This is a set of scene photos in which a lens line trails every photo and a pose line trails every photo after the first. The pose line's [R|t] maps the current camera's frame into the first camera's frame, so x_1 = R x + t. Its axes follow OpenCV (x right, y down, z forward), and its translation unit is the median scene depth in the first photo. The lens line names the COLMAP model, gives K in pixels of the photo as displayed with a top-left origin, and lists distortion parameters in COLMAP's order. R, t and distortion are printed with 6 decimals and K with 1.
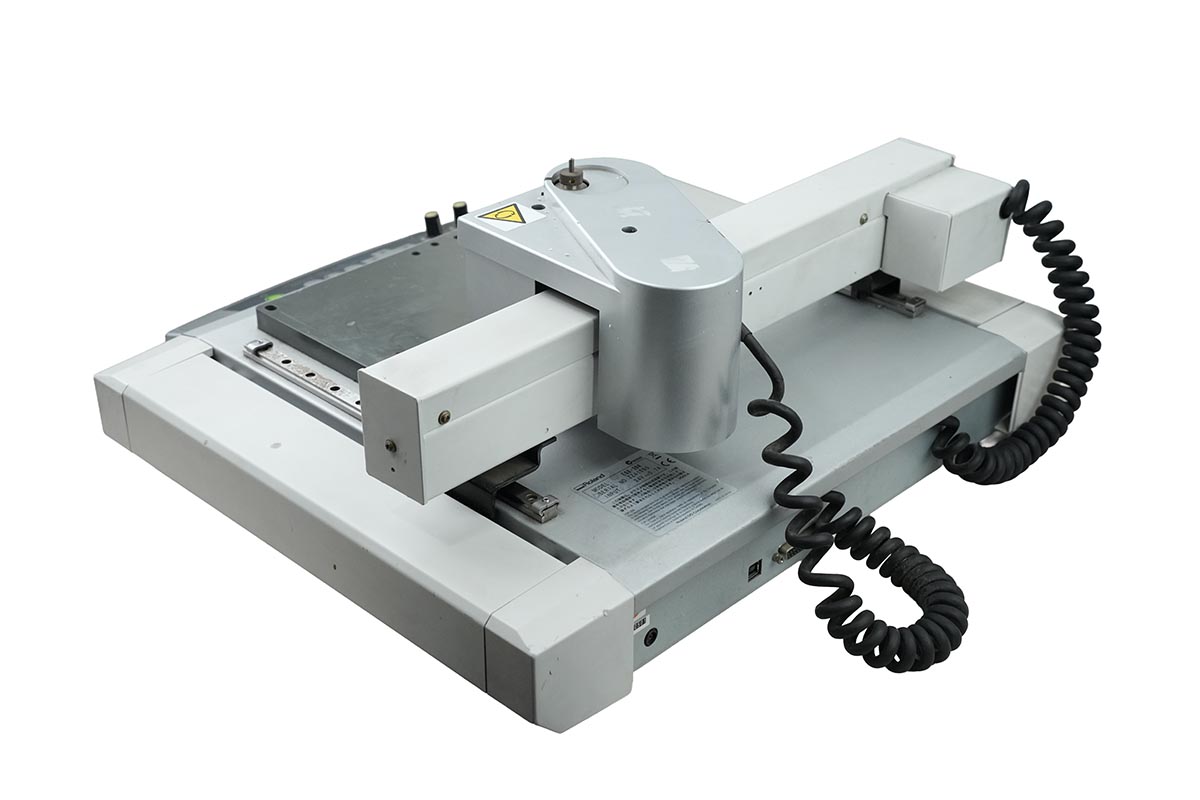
lens RADIAL K [[1544.5, 0, 600.0], [0, 1544.5, 400.0], [0, 0, 1]] dist [-0.003422, 0.005492]
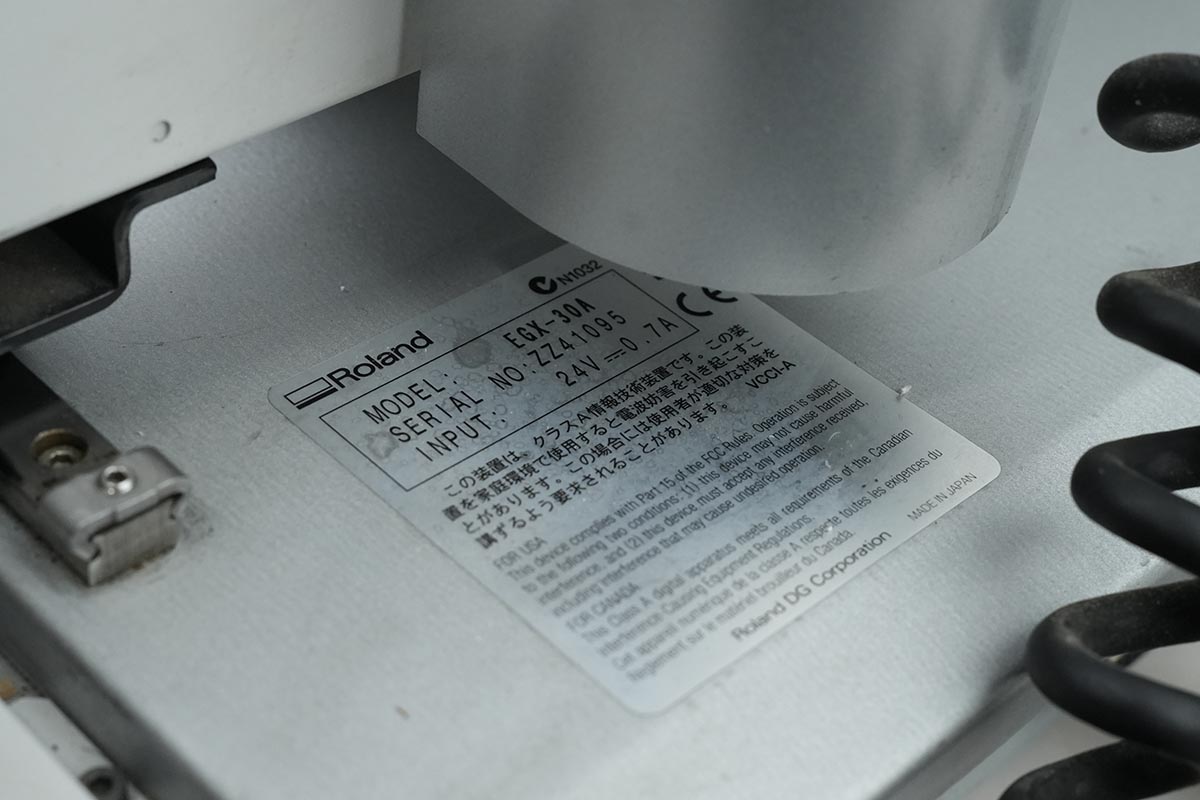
lens RADIAL K [[1989.3, 0, 600.0], [0, 1989.3, 400.0], [0, 0, 1]] dist [0.032924, 0.019234]
pose [[0.994254, 0.094098, 0.051038, 0.013540], [-0.102629, 0.973471, 0.204501, -0.005864], [-0.030440, -0.208564, 0.977535, 0.700101]]
